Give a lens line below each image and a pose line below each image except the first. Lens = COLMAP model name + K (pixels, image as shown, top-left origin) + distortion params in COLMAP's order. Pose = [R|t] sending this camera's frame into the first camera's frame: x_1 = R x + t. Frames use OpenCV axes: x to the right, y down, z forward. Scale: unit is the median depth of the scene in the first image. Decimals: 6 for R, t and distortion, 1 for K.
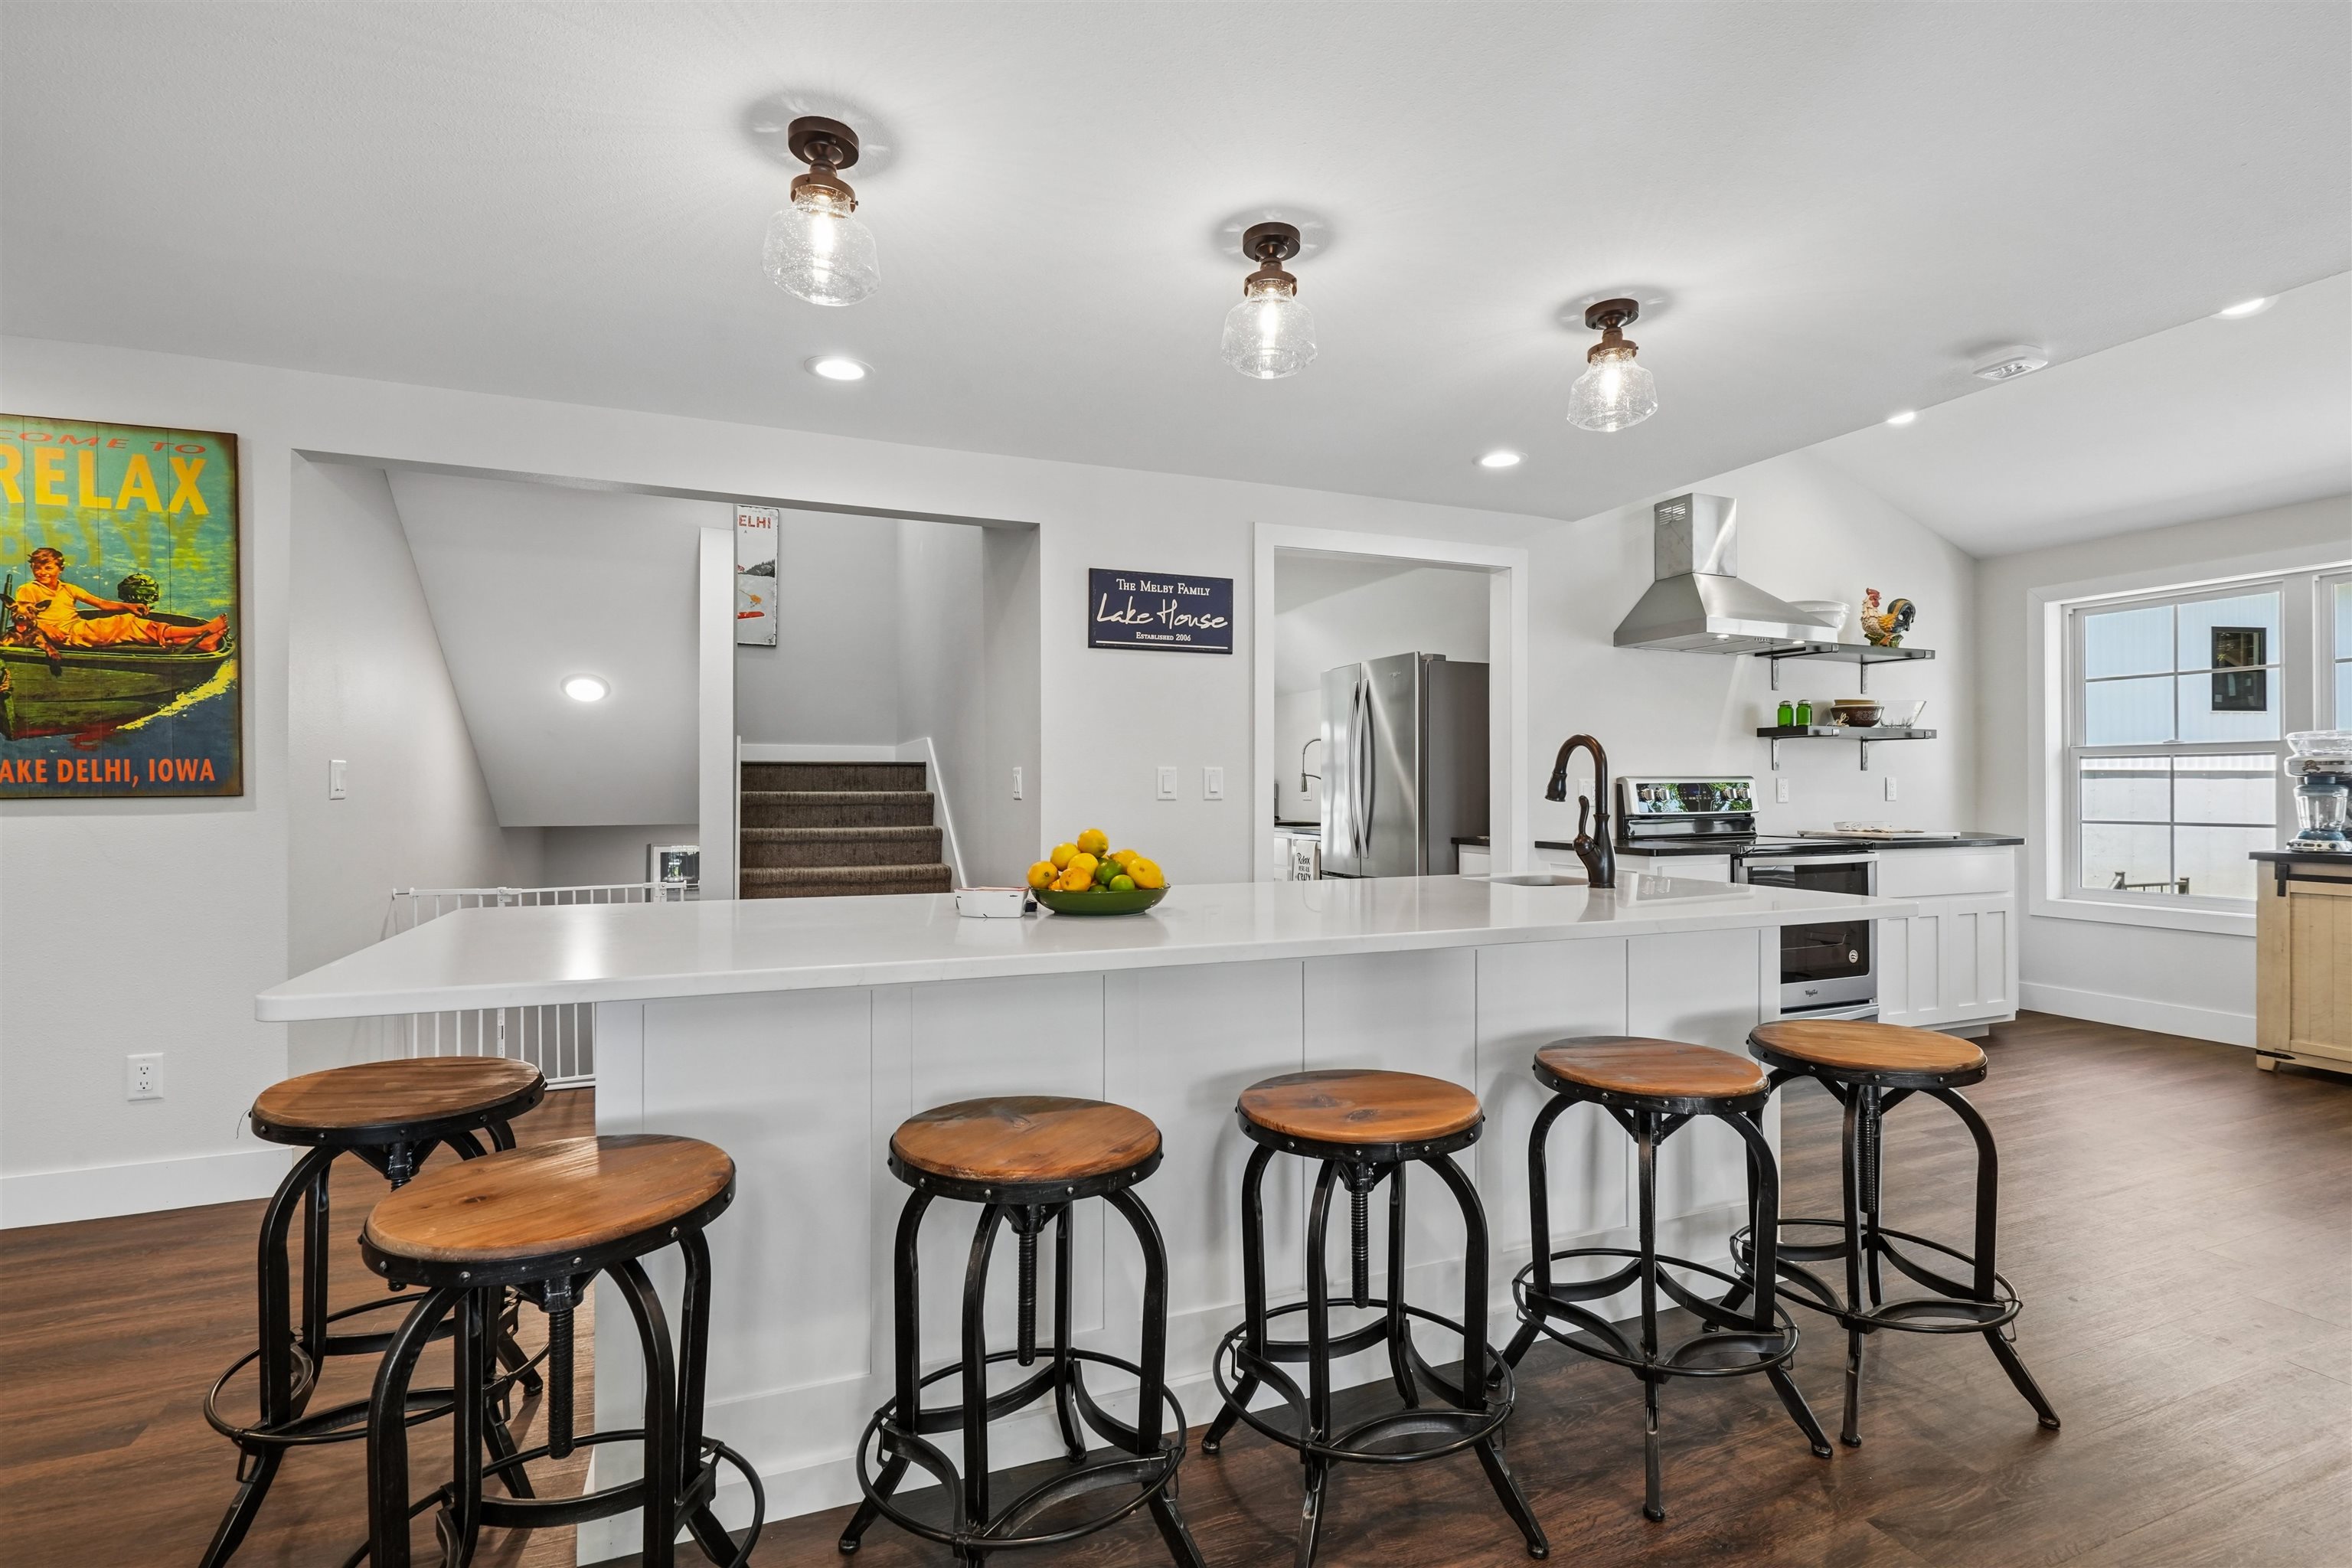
lens RADIAL K [[1083.8, 0, 1185.2], [0, 1083.8, 787.4], [0, 0, 1]] dist [0.000658, -0.000071]
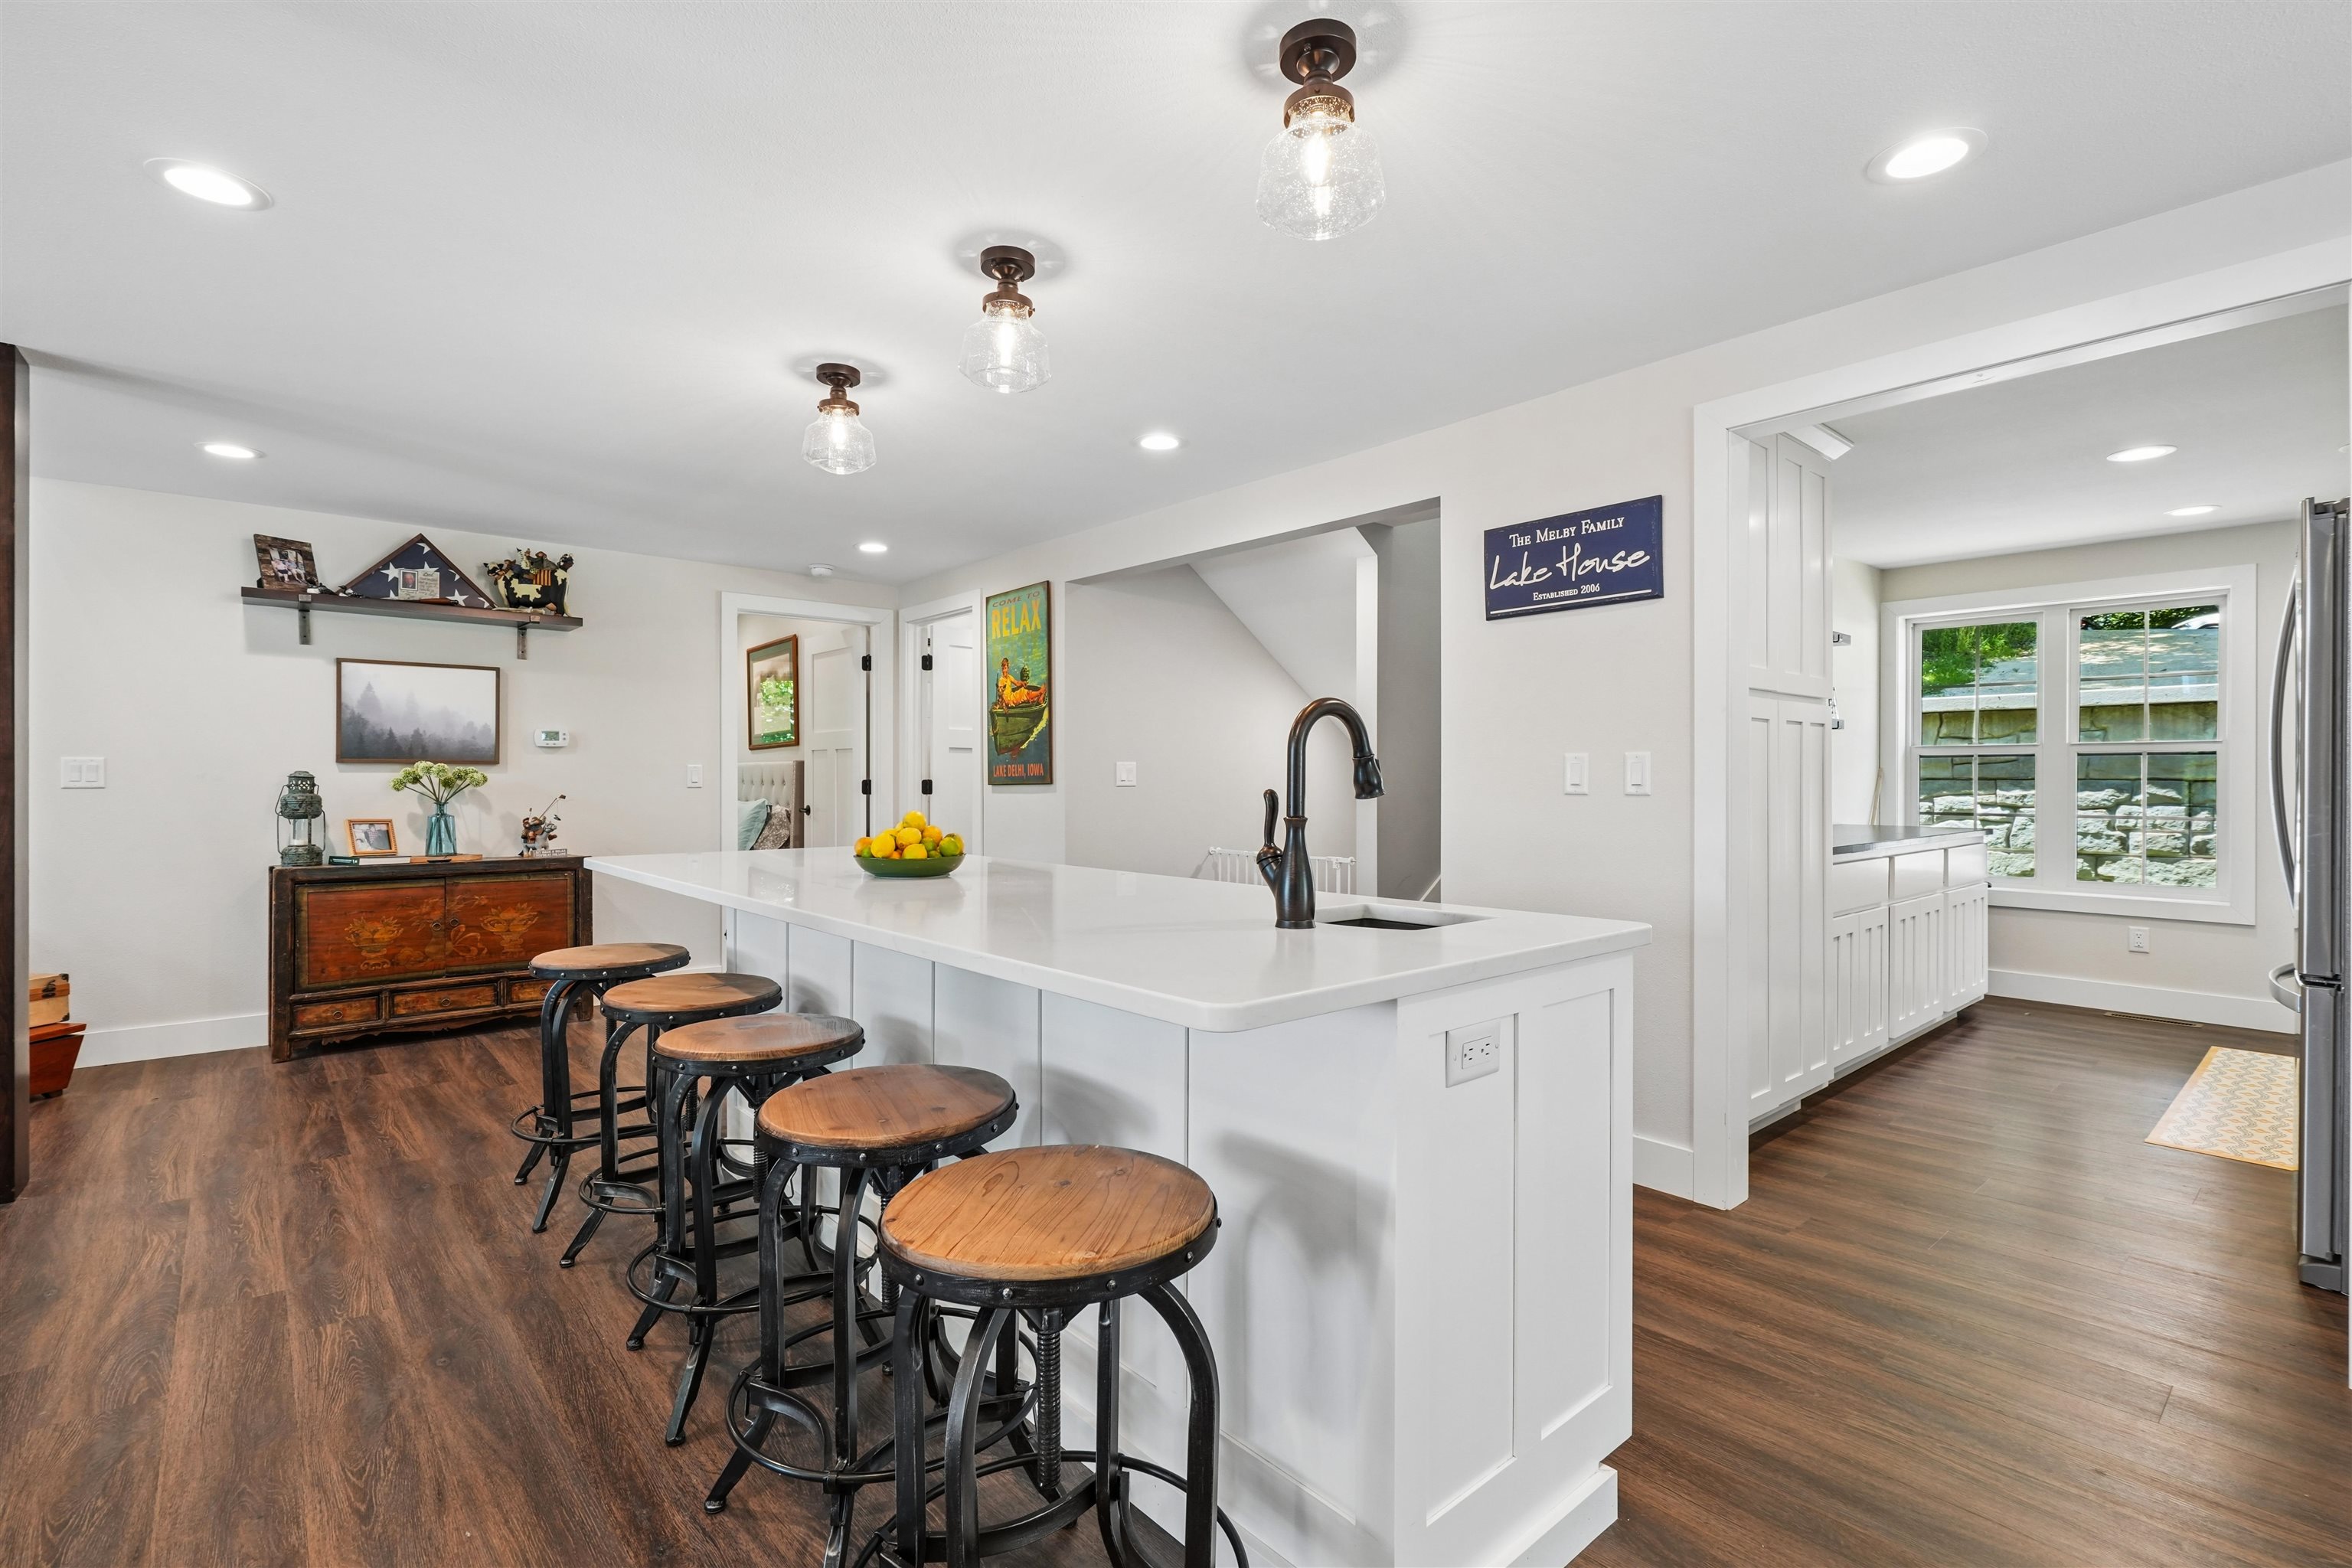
lens RADIAL K [[1083.8, 0, 1185.2], [0, 1083.8, 787.4], [0, 0, 1]] dist [0.000658, -0.000071]
pose [[0.327880, 0.007448, -0.944690, 0.878462], [0.002190, 0.999960, 0.008644, -0.001350], [0.944717, -0.004903, 0.327850, 0.627513]]
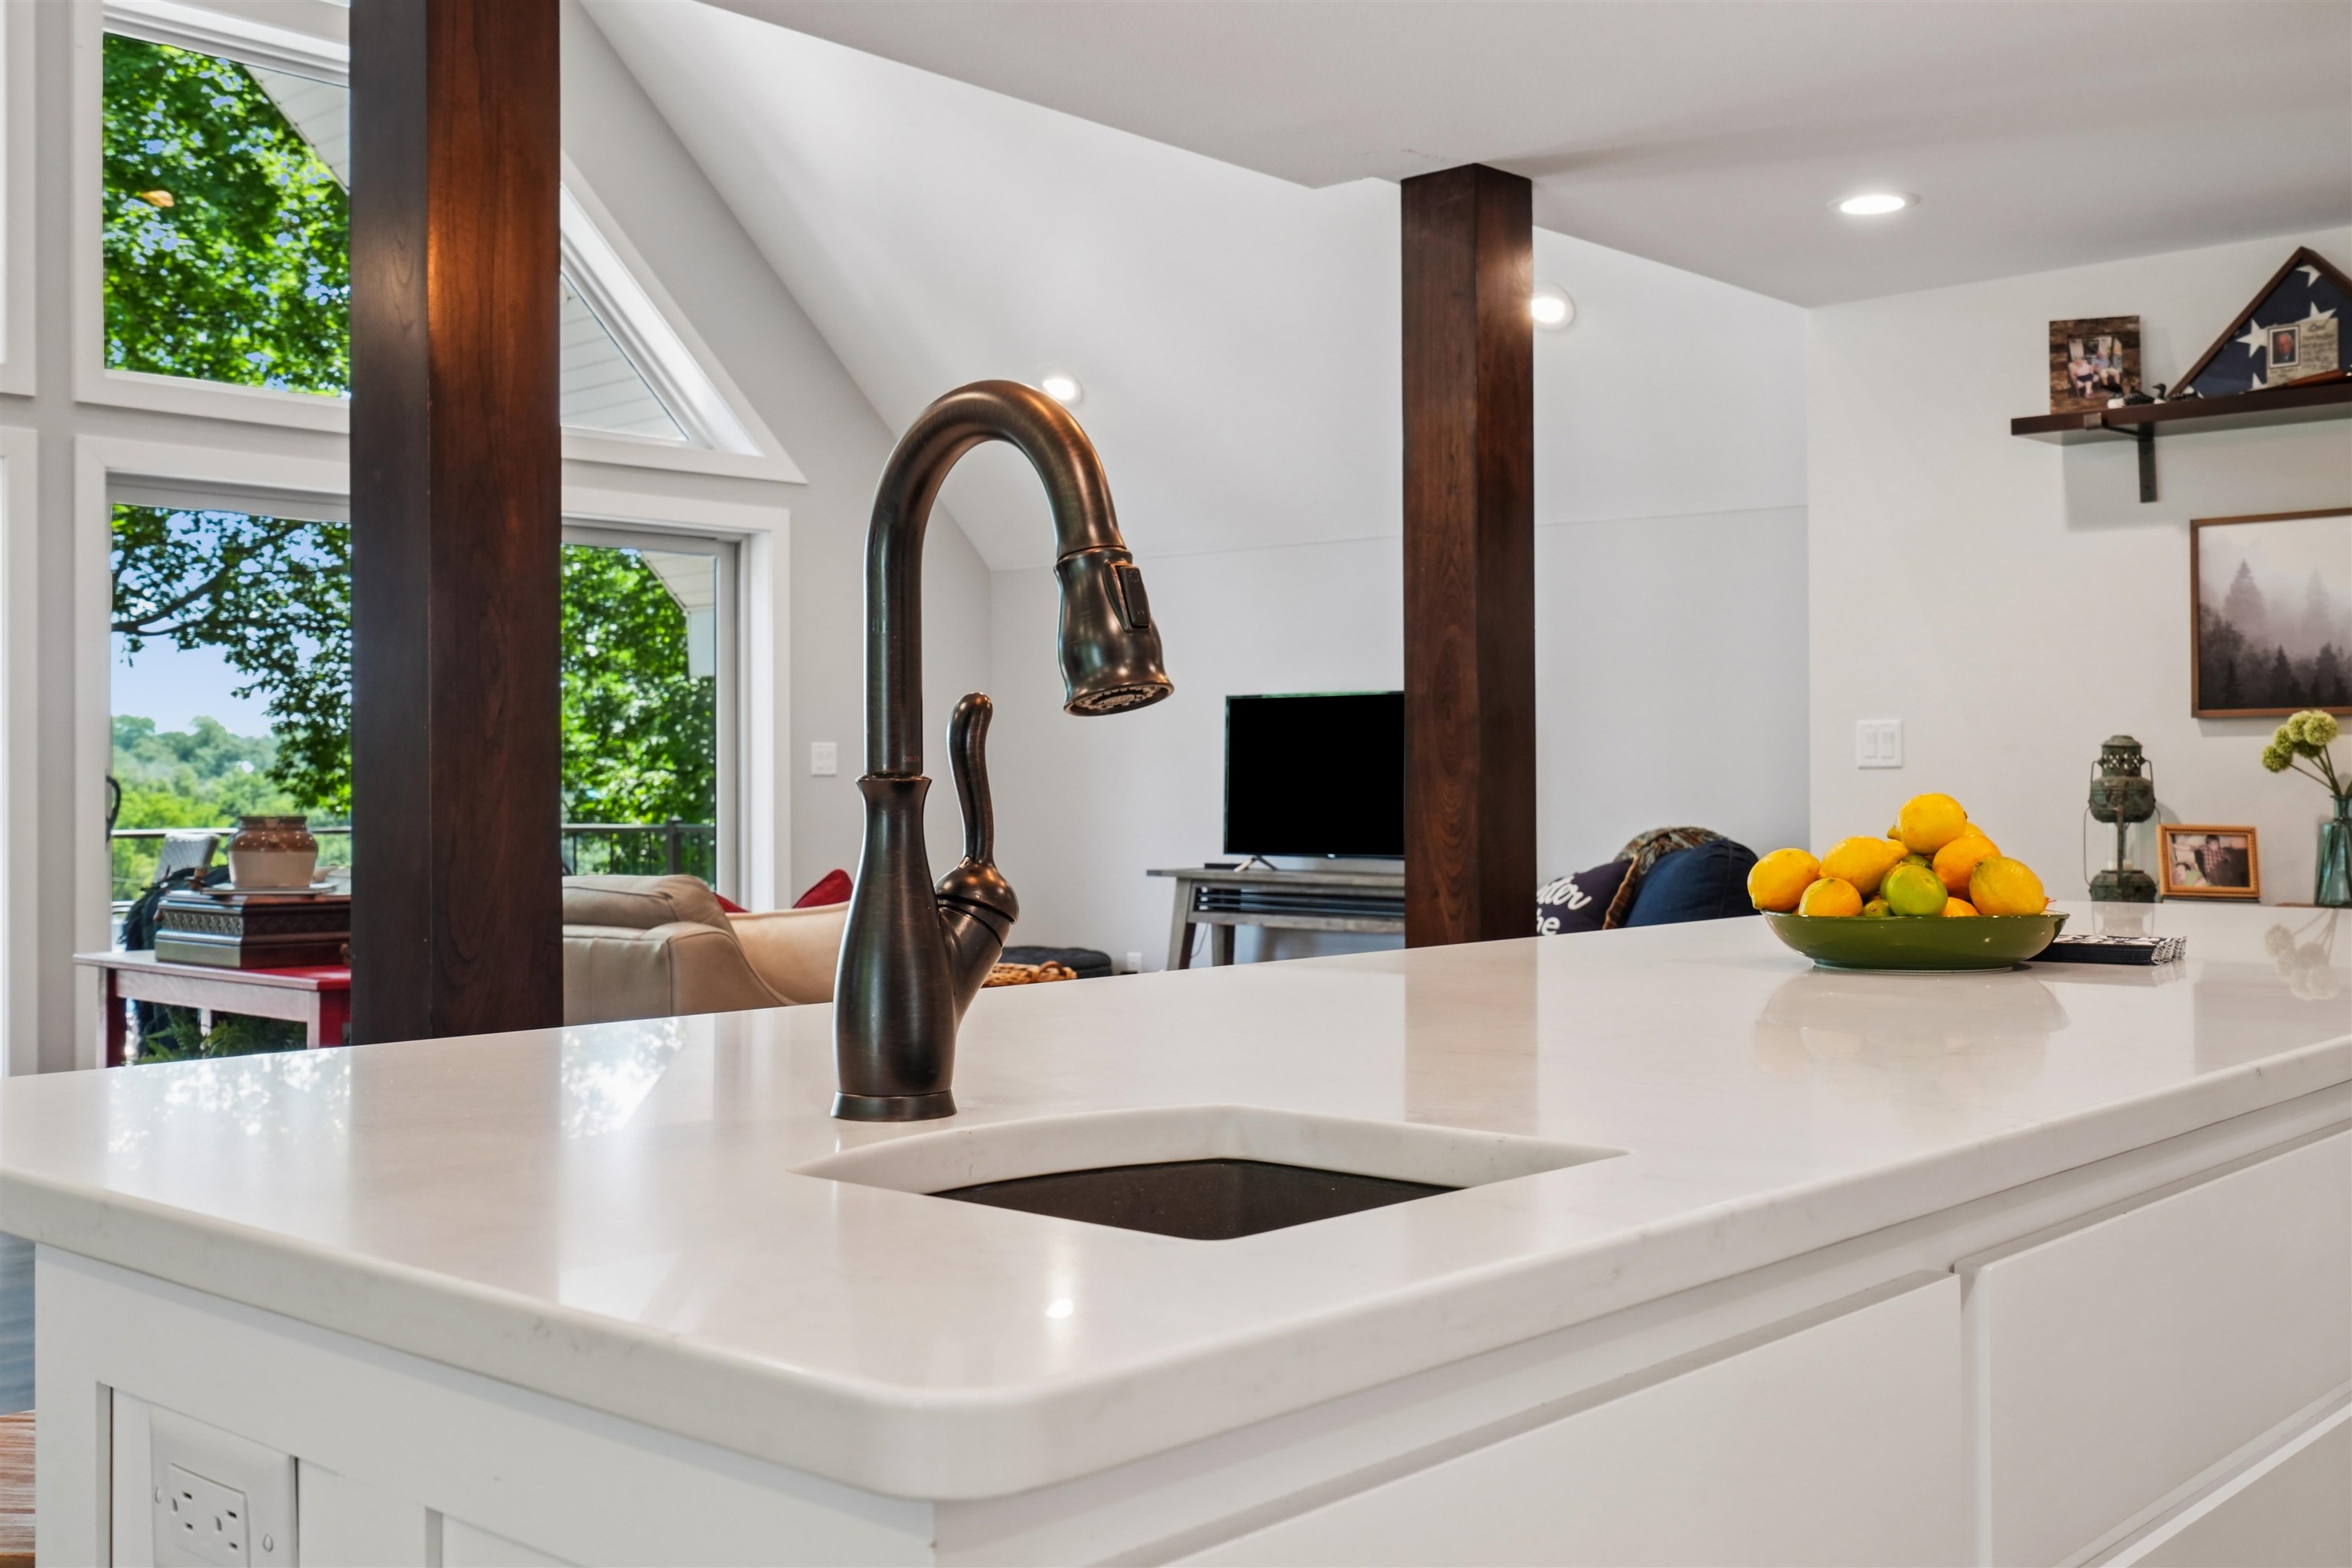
lens RADIAL K [[2345.2, 0, 1176.0], [0, 2345.2, 784.0], [0, 0, 1]] dist [-0.004849, -0.001819]
pose [[-0.902137, 0.007021, -0.431393, 0.463363], [0.009140, 0.999954, -0.002841, 0.022502], [0.431353, -0.006506, -0.902160, 1.270638]]
